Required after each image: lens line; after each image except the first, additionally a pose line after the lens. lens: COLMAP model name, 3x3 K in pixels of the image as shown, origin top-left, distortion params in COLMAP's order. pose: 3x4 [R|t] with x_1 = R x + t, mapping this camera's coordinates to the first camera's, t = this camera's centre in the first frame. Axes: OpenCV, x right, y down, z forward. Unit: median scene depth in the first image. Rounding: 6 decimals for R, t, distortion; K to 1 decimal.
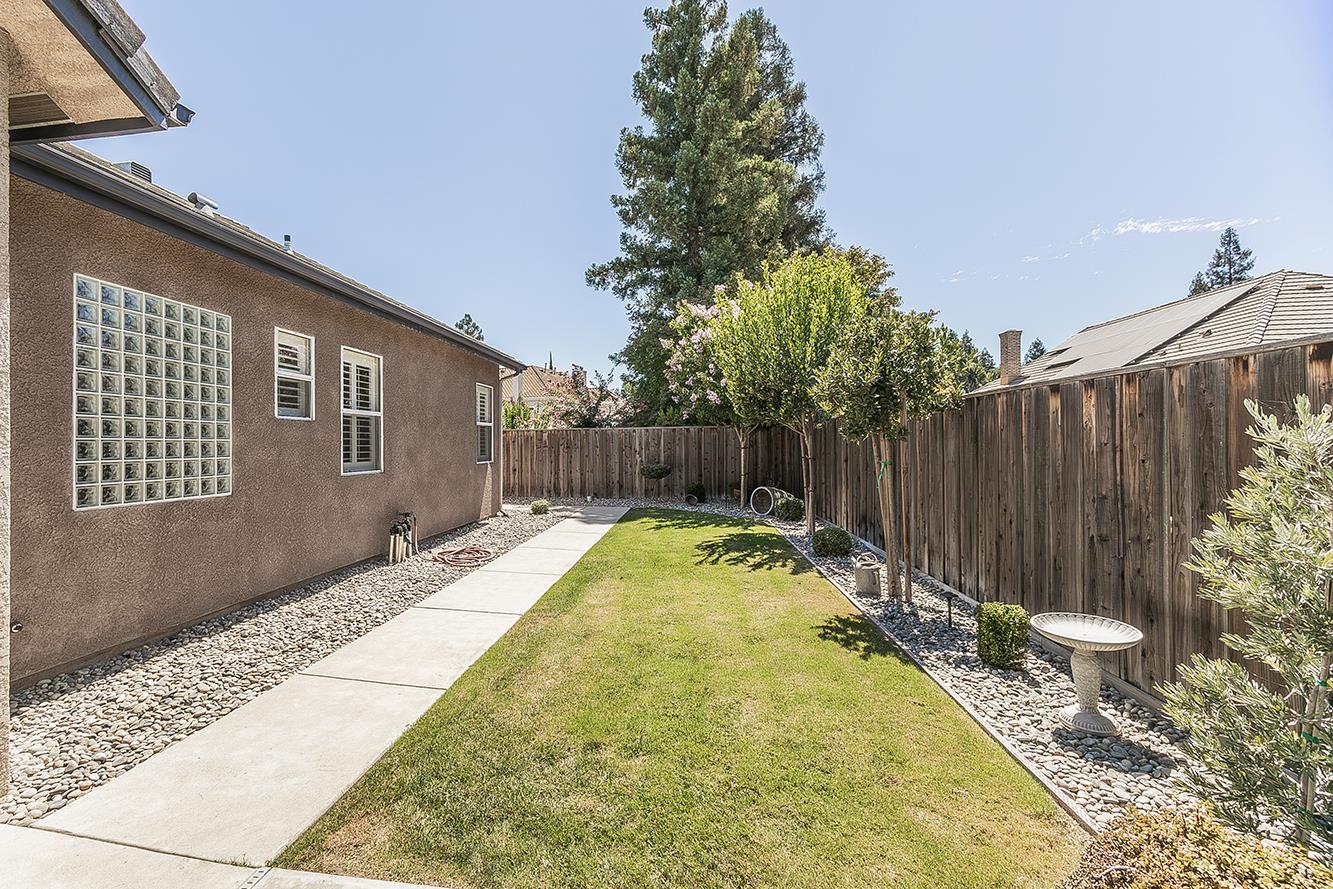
lens RADIAL K [[558.0, 0, 594.3], [0, 558.0, 438.8], [0, 0, 1]] dist [0.006752, 0.000903]
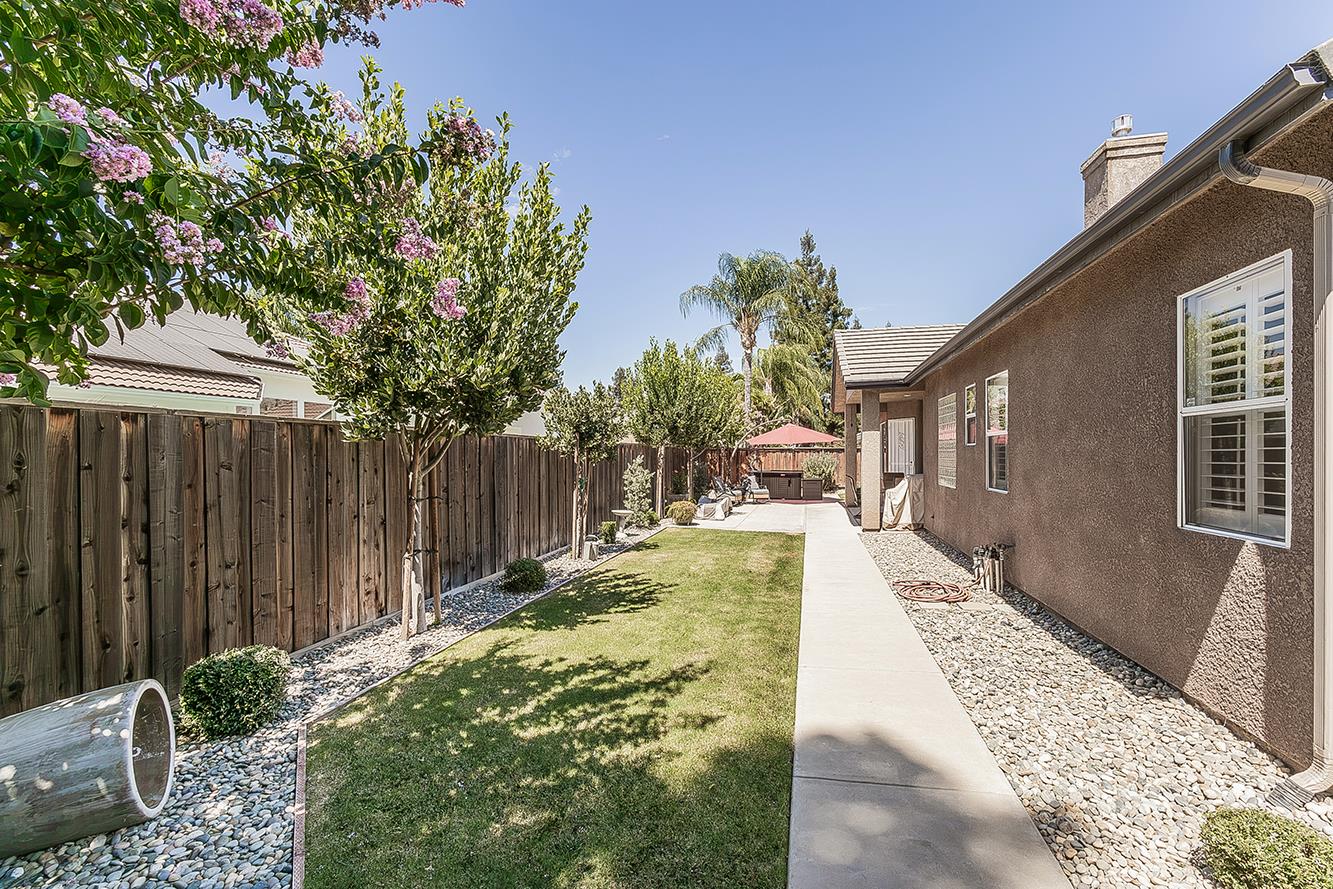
lens RADIAL K [[558.0, 0, 710.4], [0, 558.0, 458.0], [0, 0, 1]] dist [0.006752, 0.000903]
pose [[-0.999952, 0.009046, -0.003808, 0.071477], [0.009064, 0.999948, -0.004715, -0.000250], [0.003765, -0.004750, -0.999982, 1.163502]]
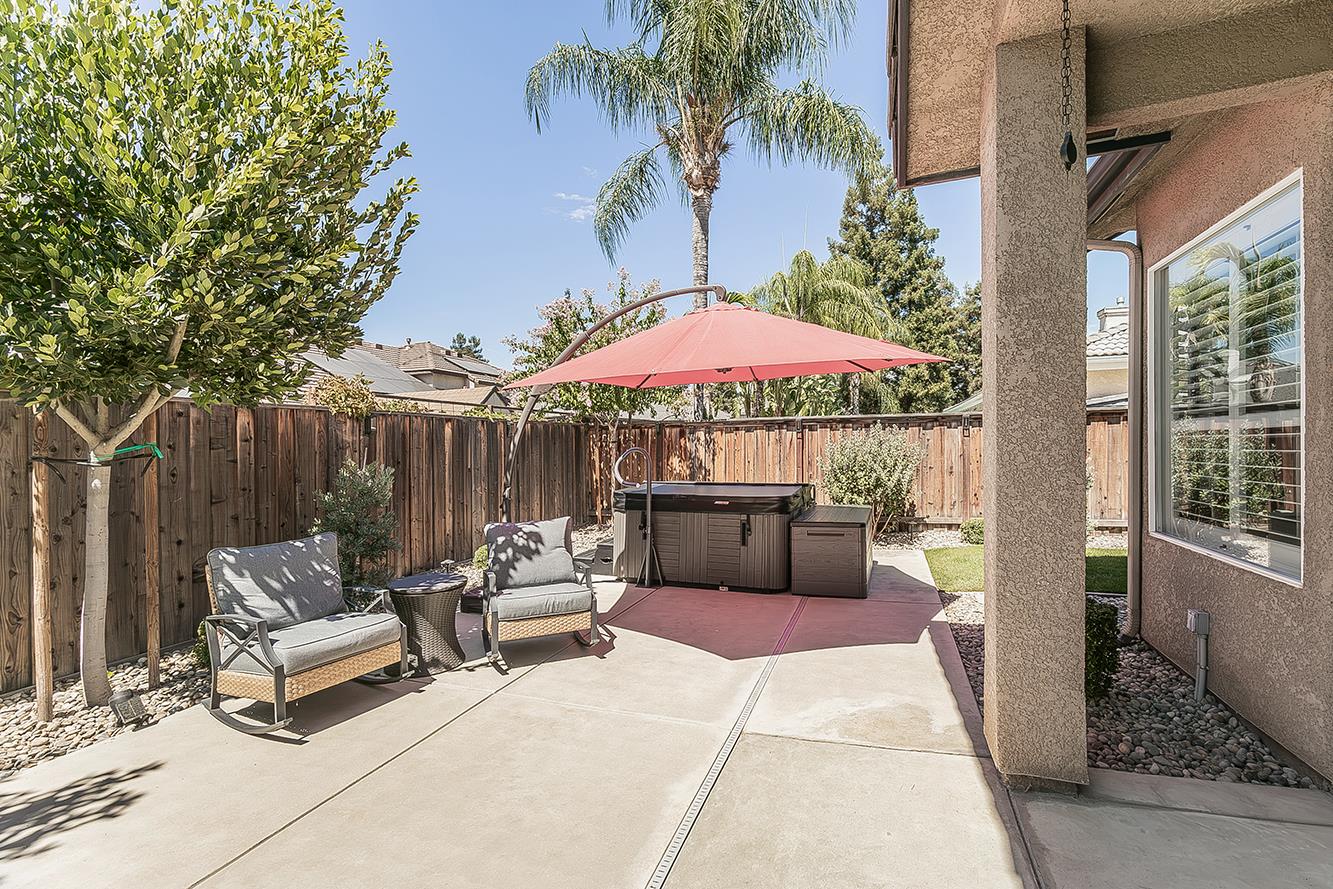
lens RADIAL K [[558.0, 0, 715.9], [0, 558.0, 451.3], [0, 0, 1]] dist [0.006752, 0.000903]
pose [[-0.992832, 0.018758, 0.118041, -0.208686], [0.019162, 0.999814, 0.002294, -0.001221], [-0.117976, 0.004539, -0.993006, -0.059962]]
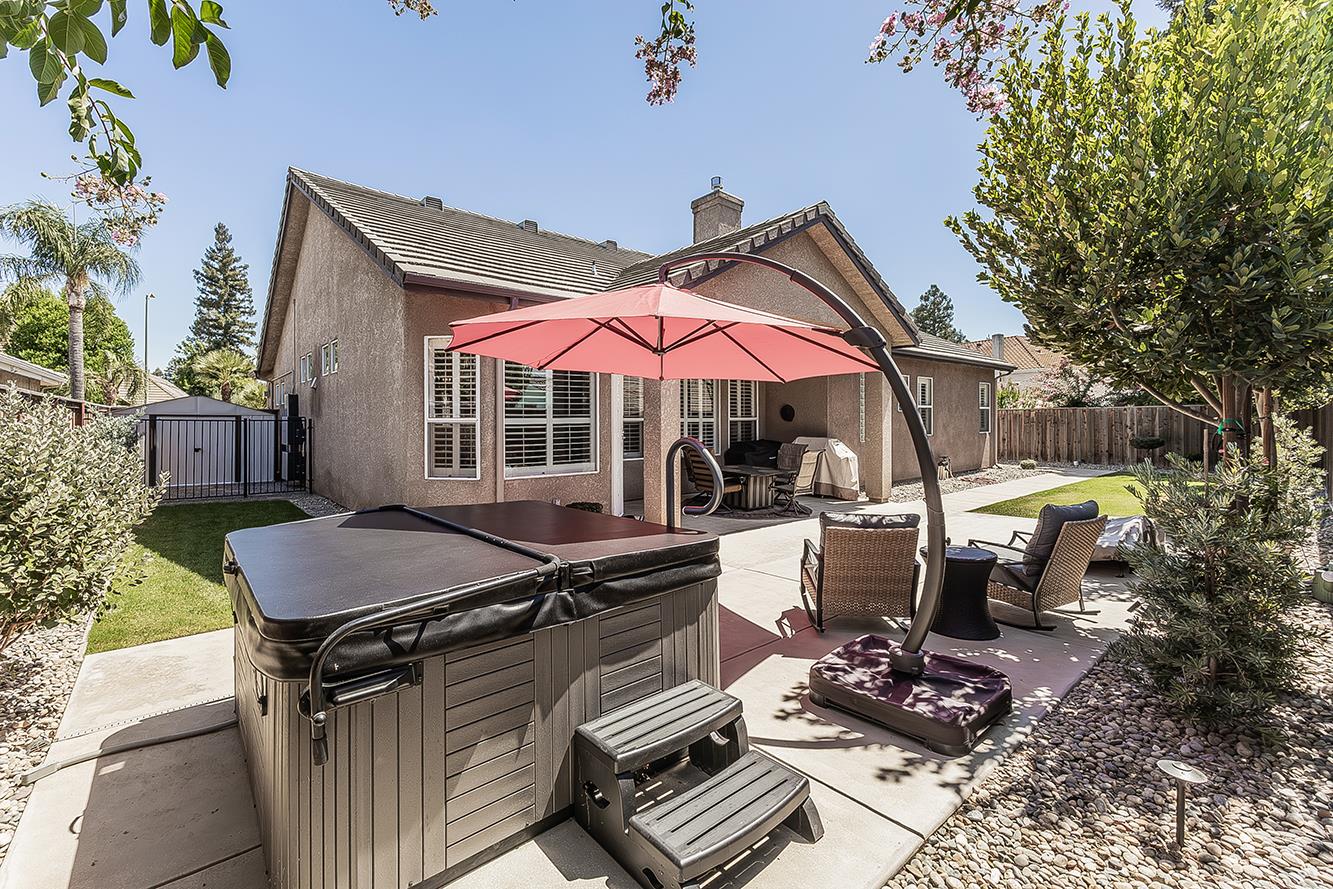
lens RADIAL K [[558.0, 0, 619.4], [0, 558.0, 422.3], [0, 0, 1]] dist [0.006752, 0.000903]
pose [[0.749864, 0.003539, -0.661583, 0.065945], [0.008206, 0.999859, 0.014649, -0.015643], [0.661542, -0.016414, 0.749729, -0.762395]]
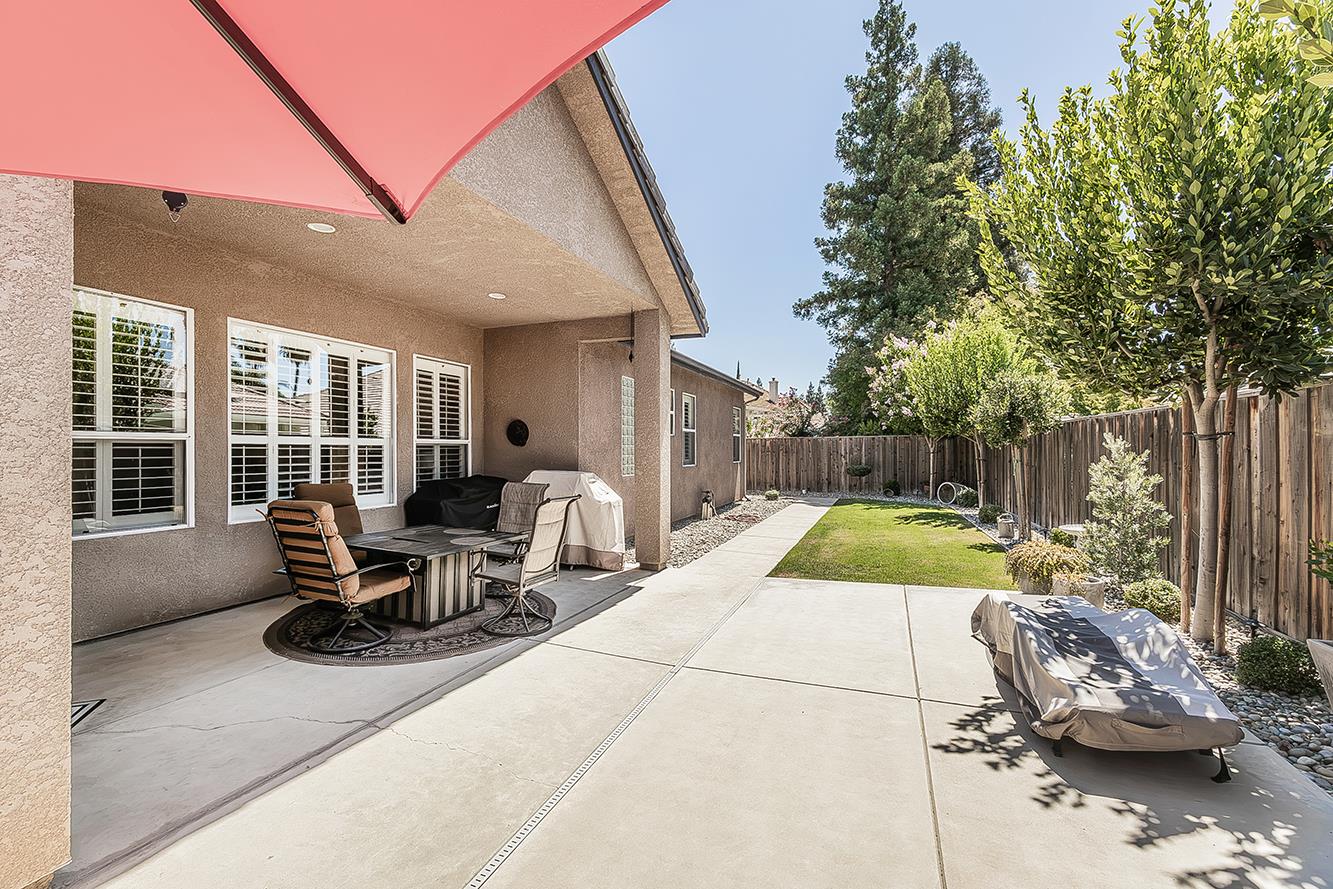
lens RADIAL K [[558.0, 0, 662.7], [0, 558.0, 451.6], [0, 0, 1]] dist [0.006752, 0.000903]
pose [[0.980346, 0.002585, -0.197270, -0.088844], [-0.000229, 0.999928, 0.011962, -0.001084], [0.197287, -0.011682, 0.980276, -0.390592]]
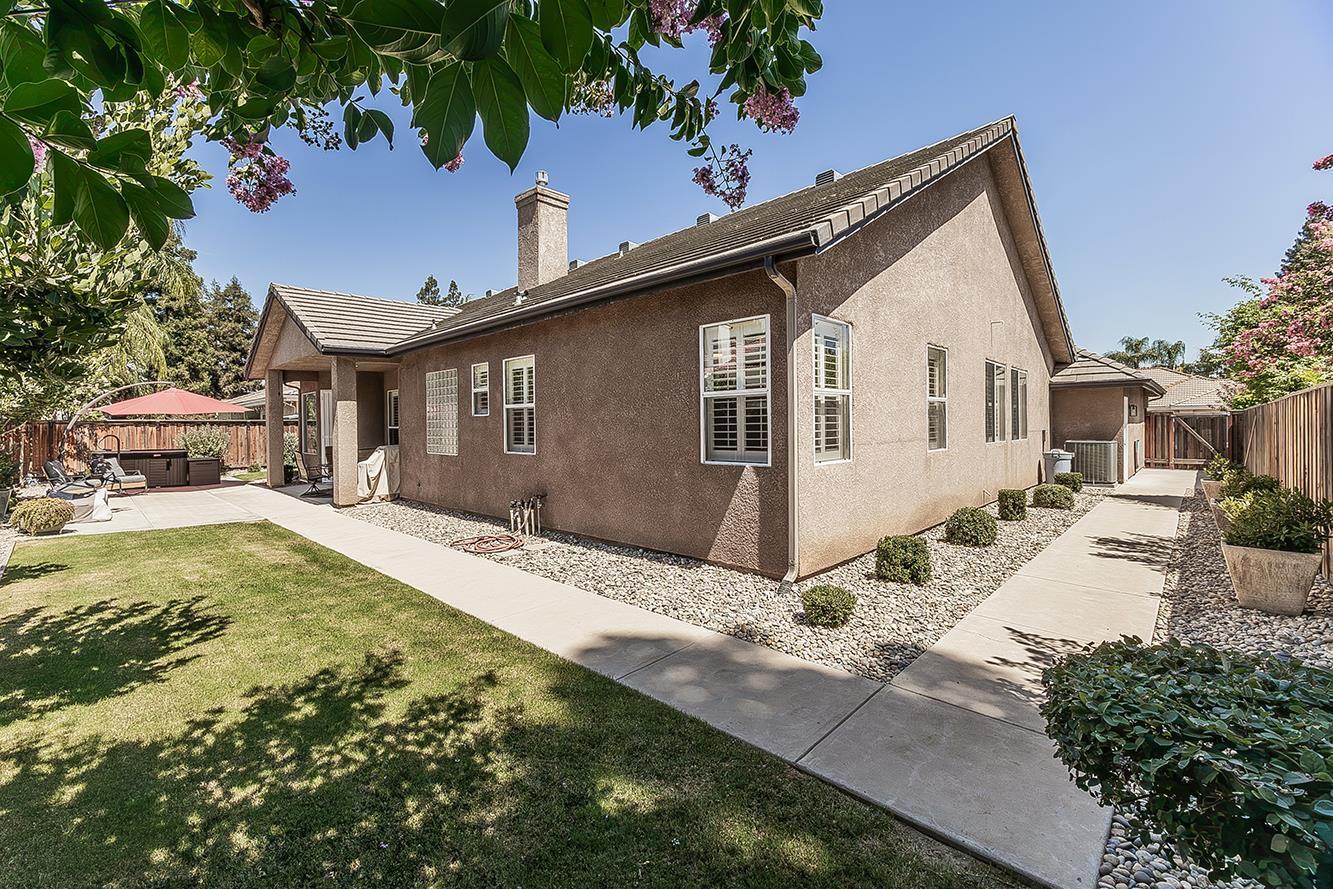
lens RADIAL K [[558.0, 0, 630.8], [0, 558.0, 425.5], [0, 0, 1]] dist [0.006752, 0.000903]
pose [[-0.577454, 0.012502, -0.816328, 0.268460], [0.023121, 0.999732, -0.001044, 0.002895], [0.816096, -0.019477, -0.577588, 1.102215]]
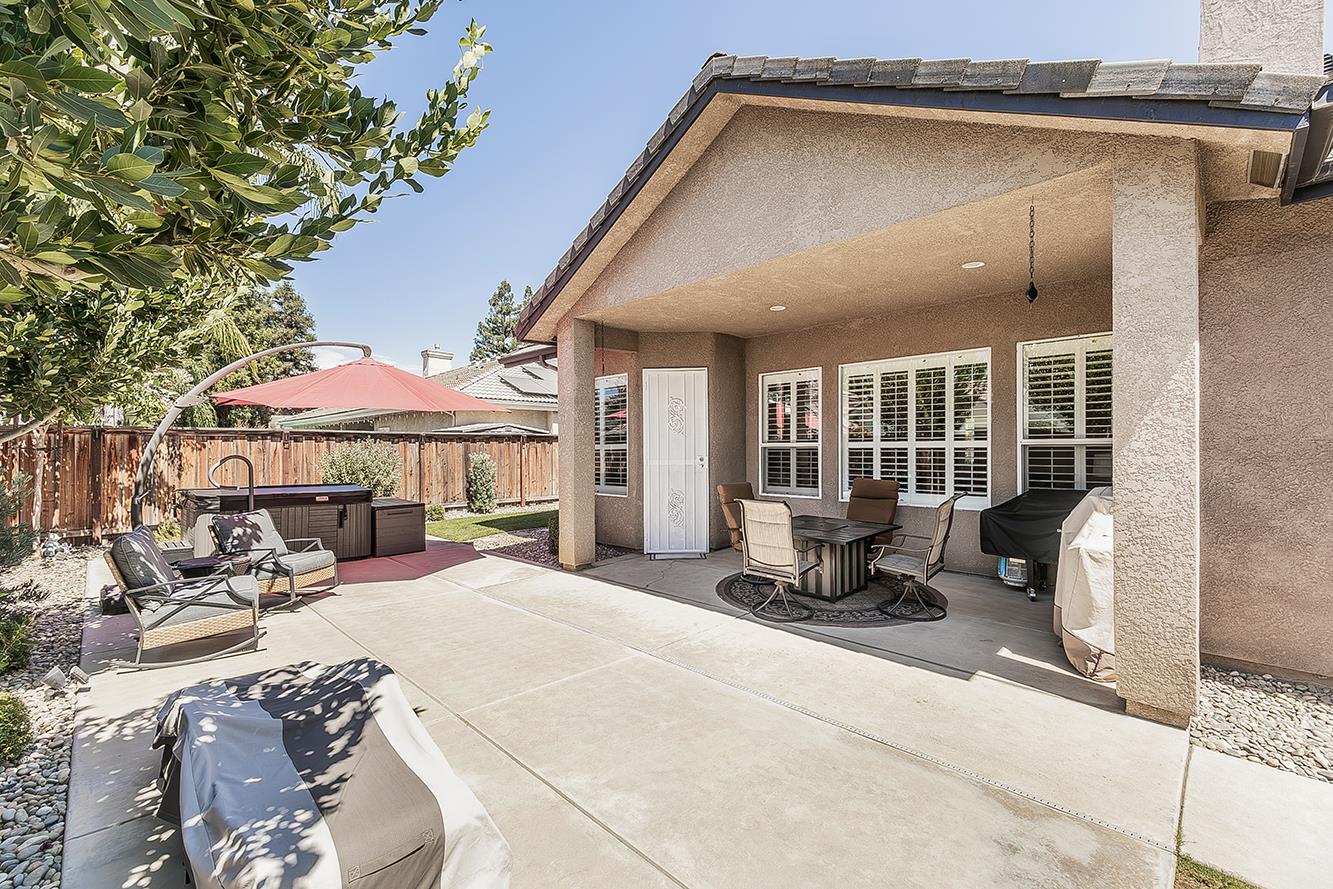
lens RADIAL K [[558.0, 0, 668.2], [0, 558.0, 454.5], [0, 0, 1]] dist [0.006752, 0.000903]
pose [[-0.563338, 0.015231, -0.826086, 0.142707], [0.016292, 0.999840, 0.007325, -0.002578], [0.826066, -0.009332, -0.563496, 0.138319]]
